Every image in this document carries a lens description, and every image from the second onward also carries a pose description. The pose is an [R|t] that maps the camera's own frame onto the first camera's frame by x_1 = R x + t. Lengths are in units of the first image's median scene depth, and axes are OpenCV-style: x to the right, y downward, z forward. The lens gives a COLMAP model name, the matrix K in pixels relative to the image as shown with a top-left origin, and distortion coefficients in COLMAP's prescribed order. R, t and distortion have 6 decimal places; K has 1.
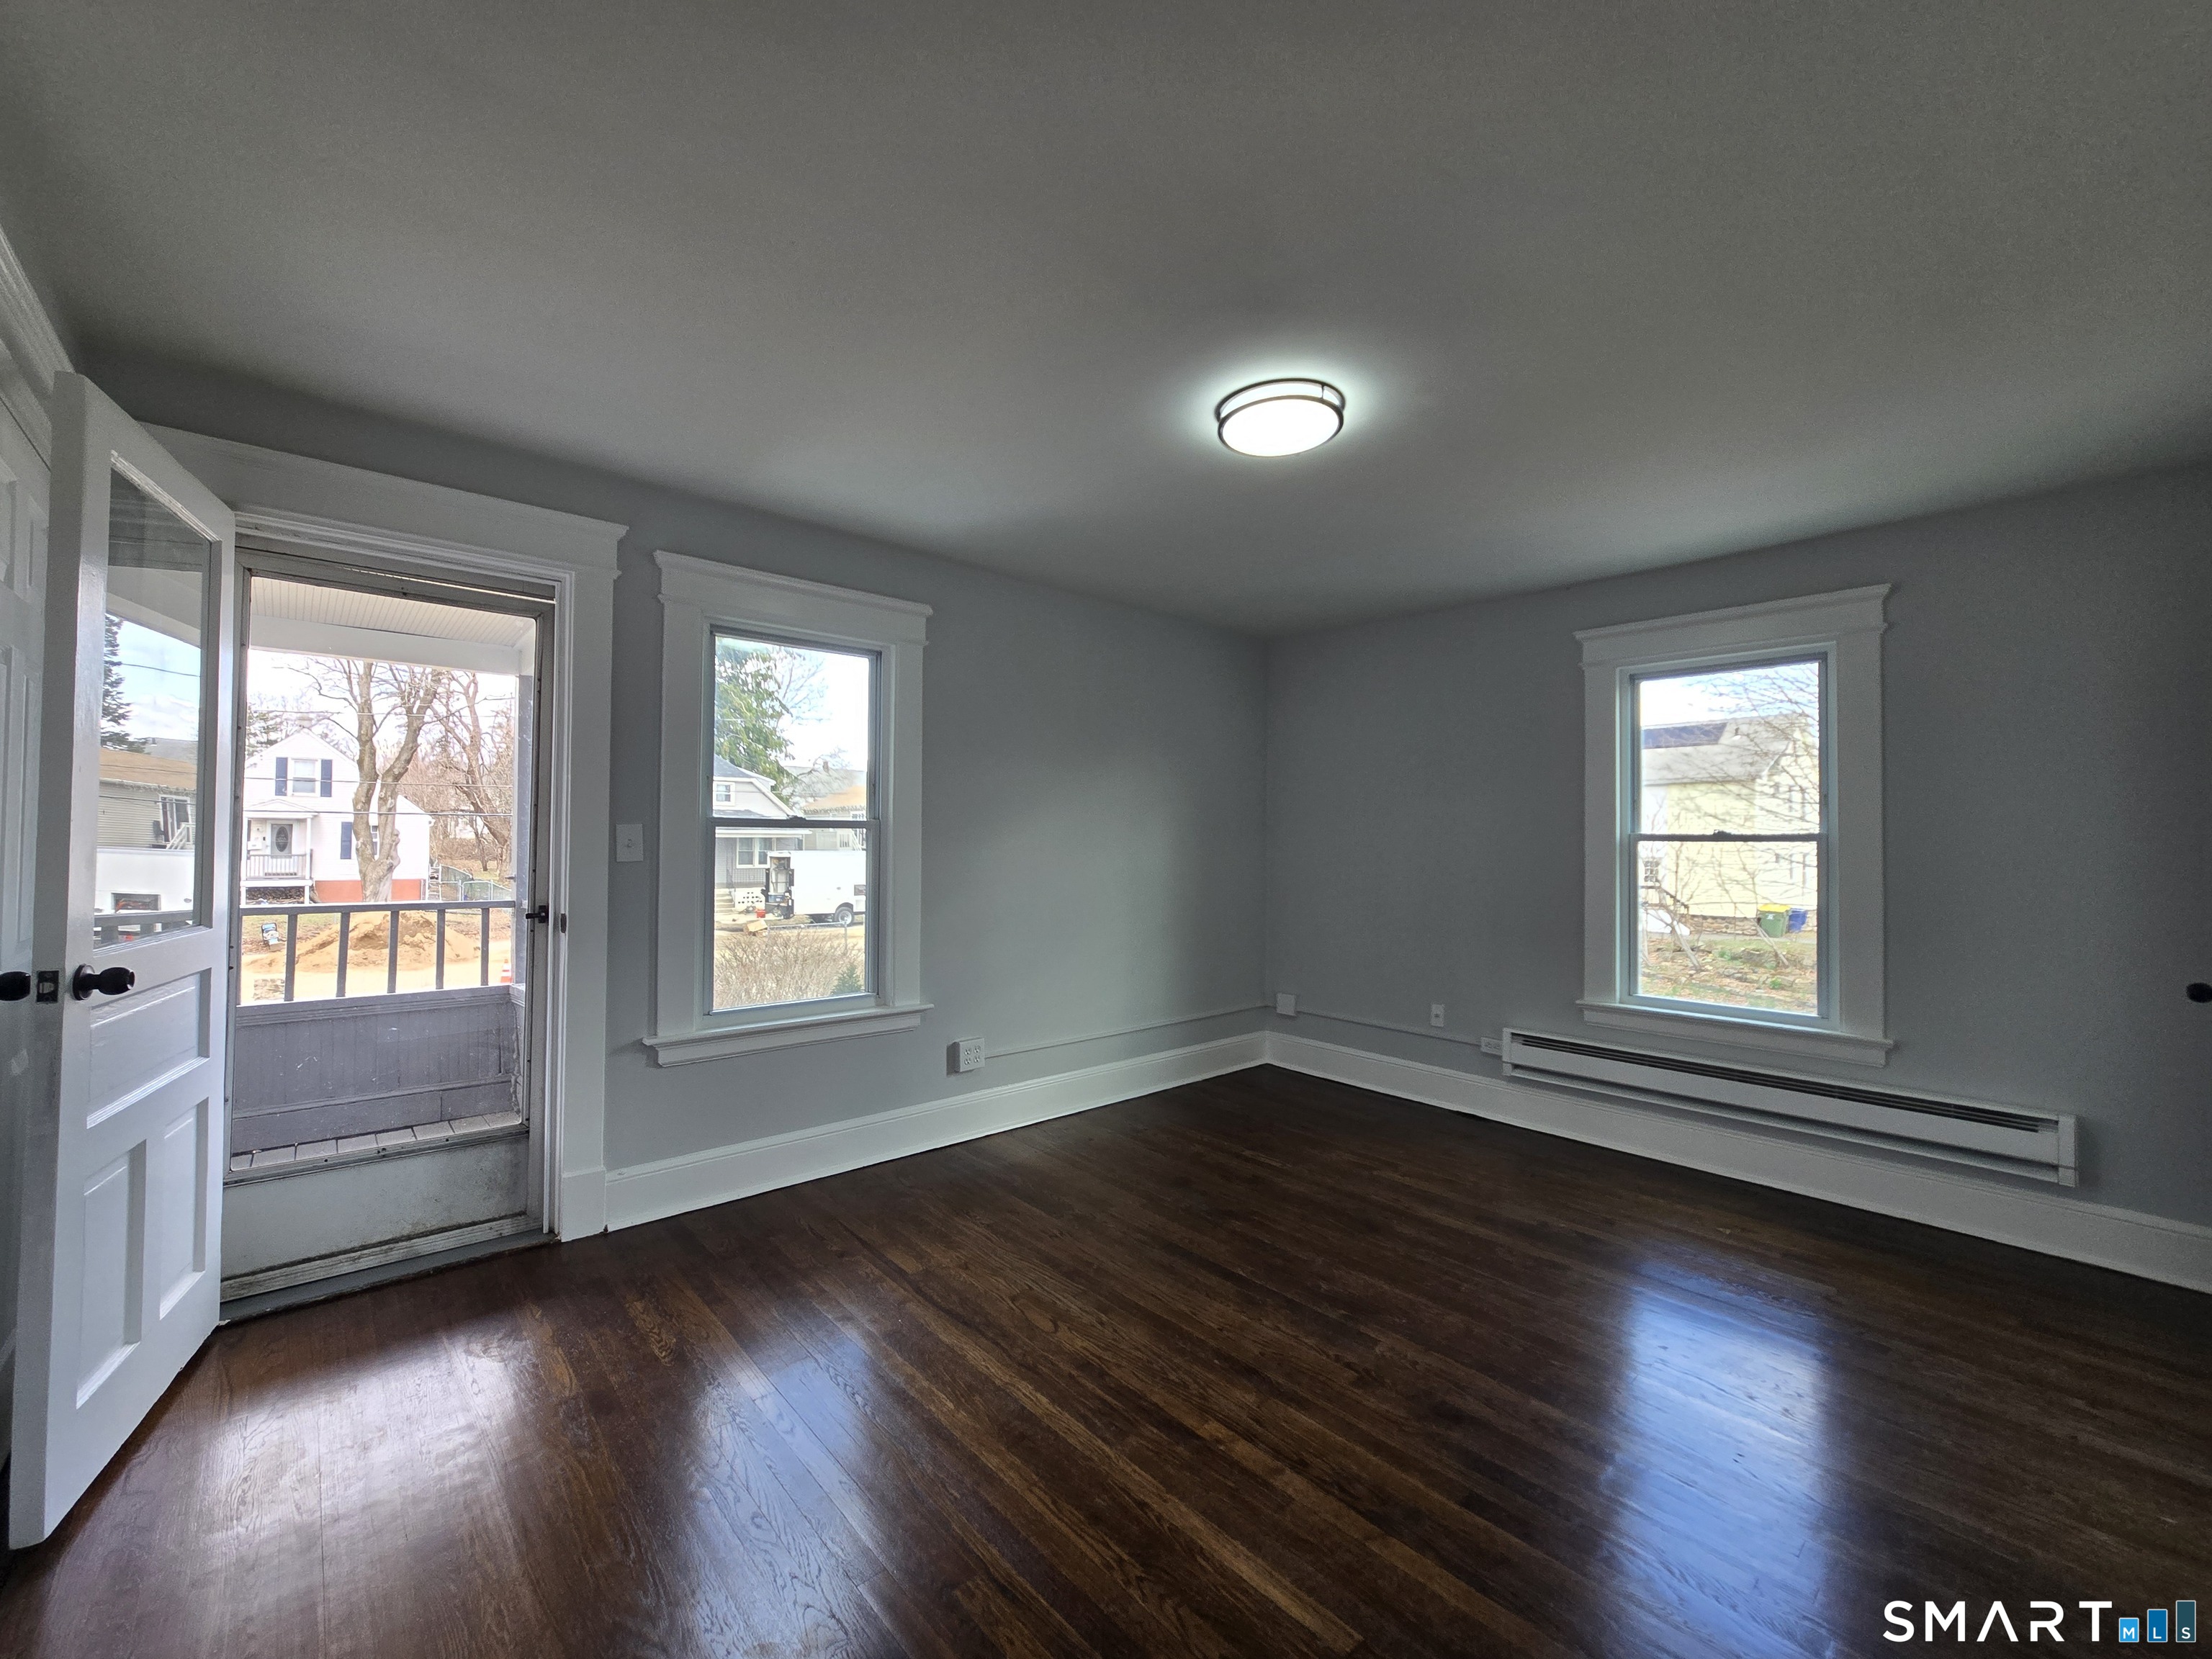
lens RADIAL K [[909.3, 0, 1097.1], [0, 909.3, 826.6], [0, 0, 1]] dist [-0.001160, 0.000384]
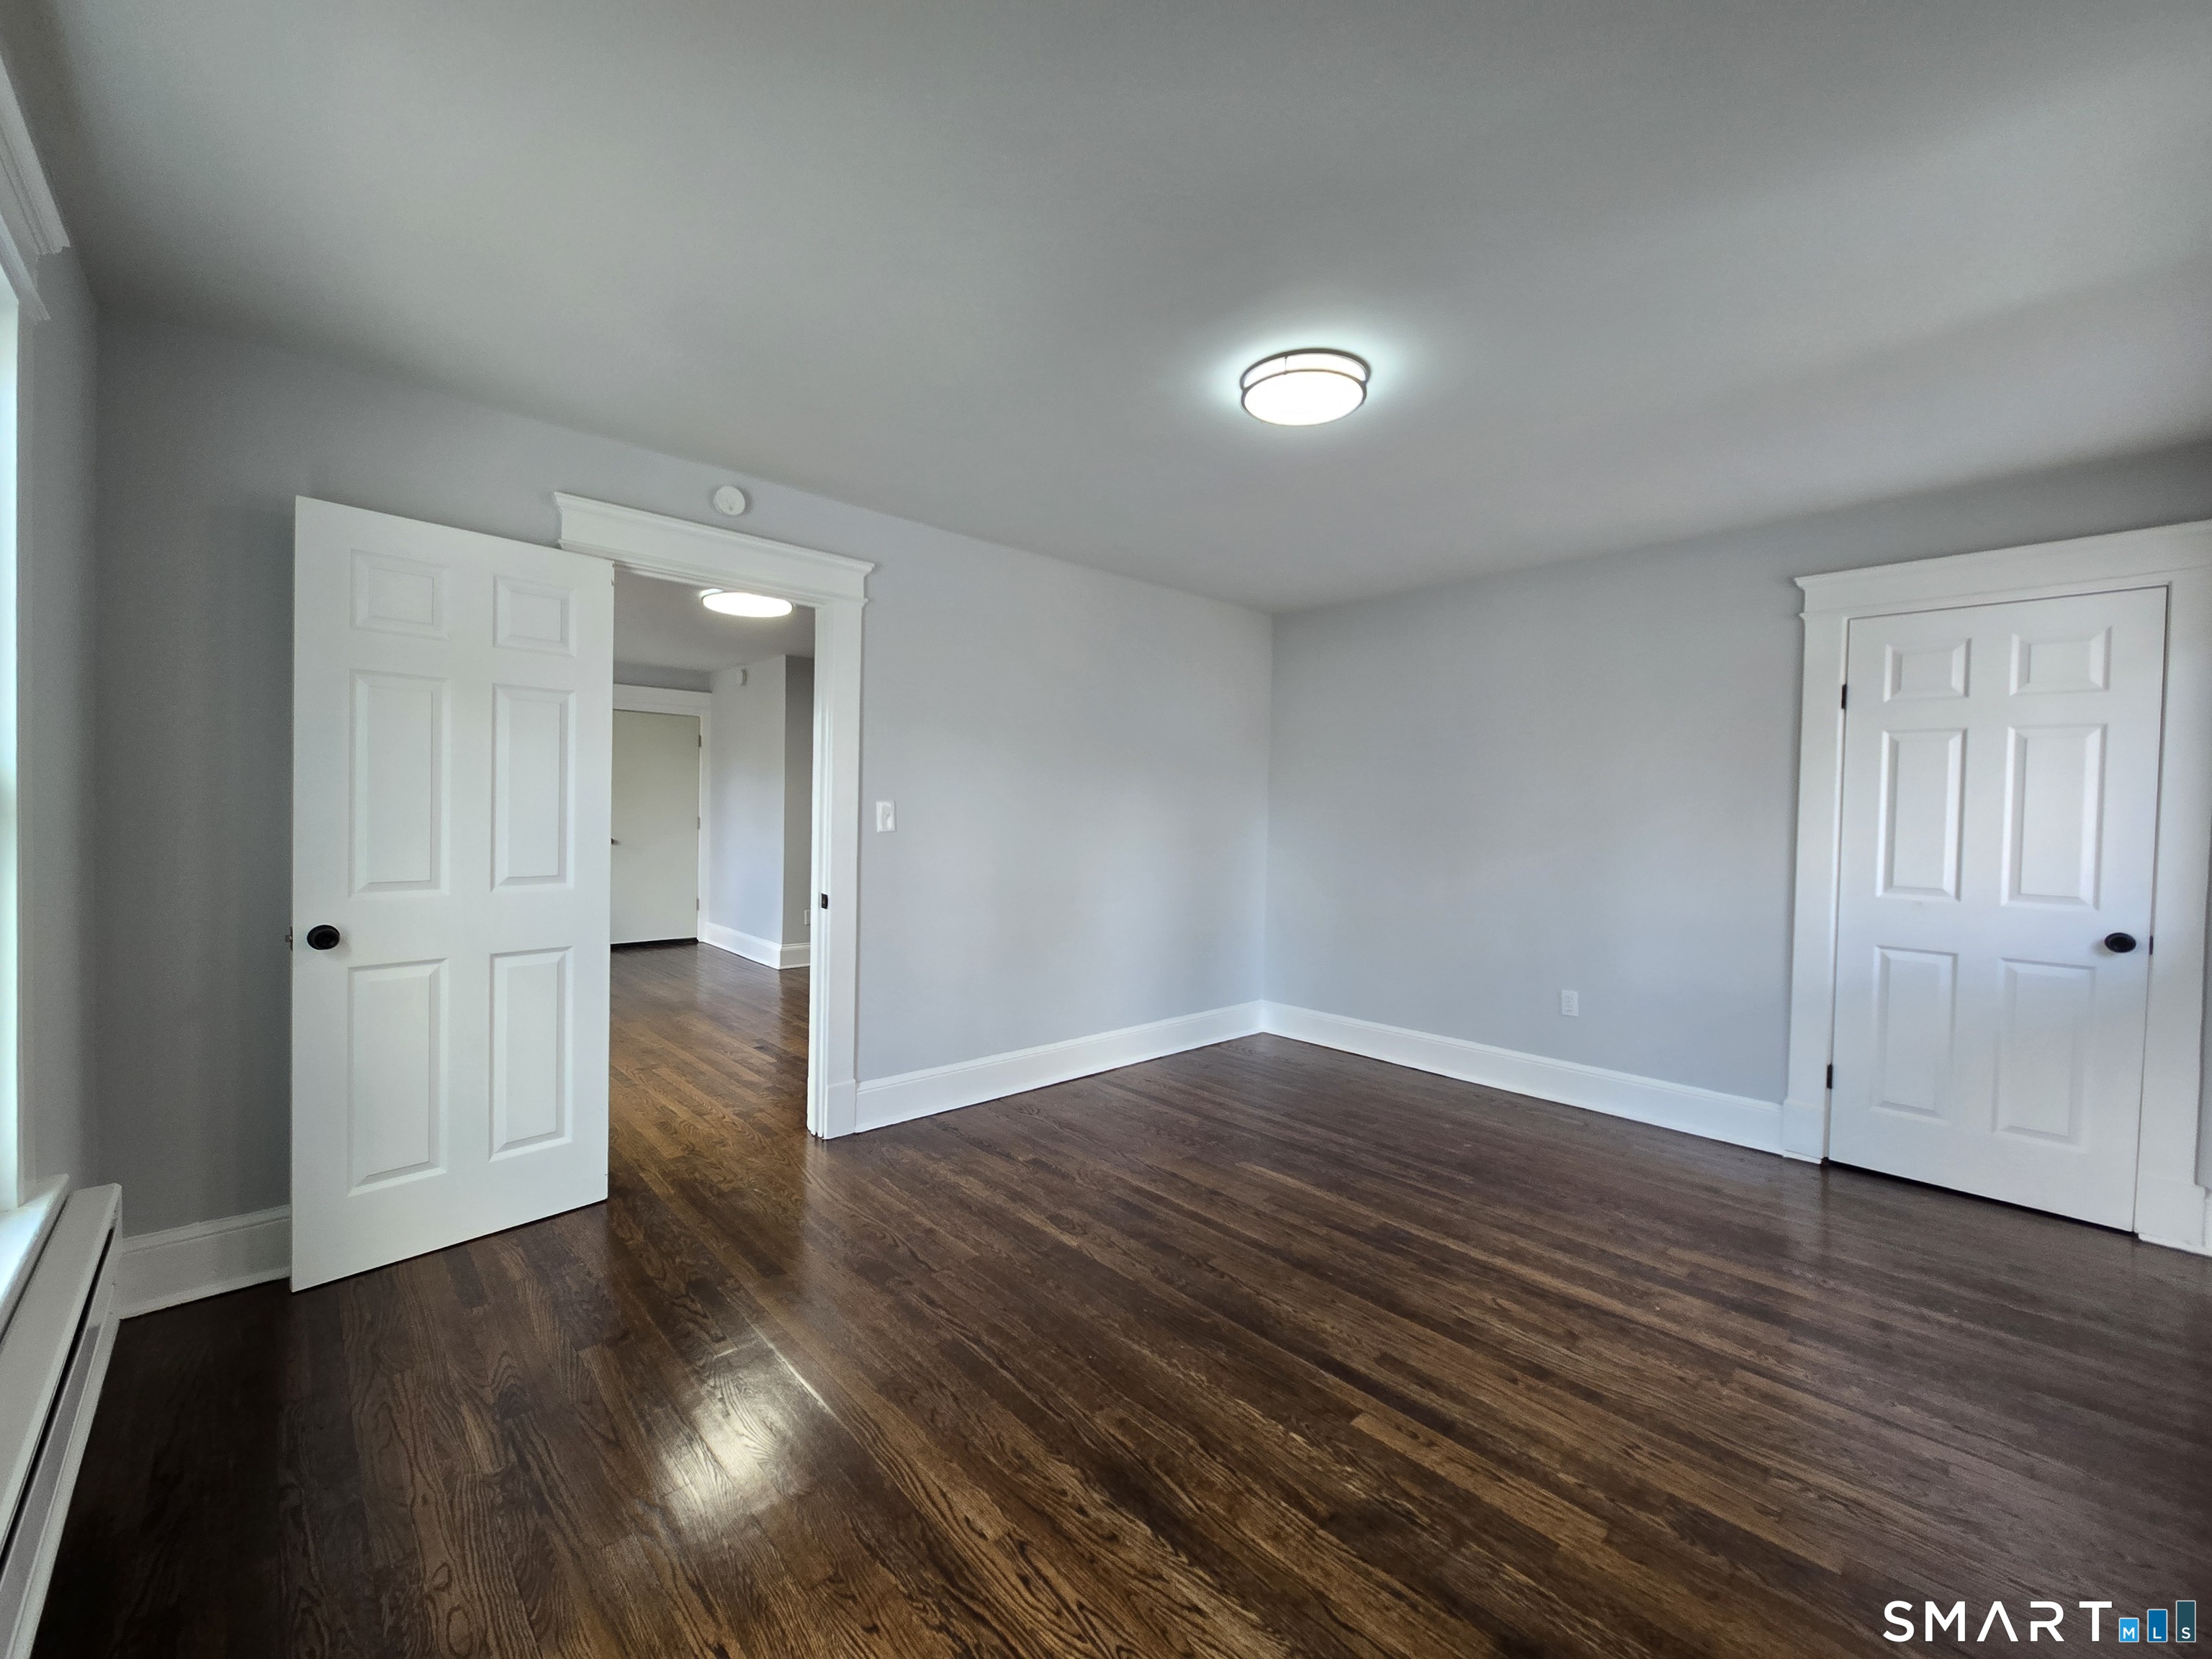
lens RADIAL K [[937.6, 0, 1097.8], [0, 937.6, 820.5], [0, 0, 1]] dist [-0.000631, -0.000068]
pose [[-0.999180, -0.031006, -0.026021, 0.440385], [-0.031161, 0.999499, 0.005567, 0.028847], [0.025835, 0.006374, -0.999646, 2.031569]]
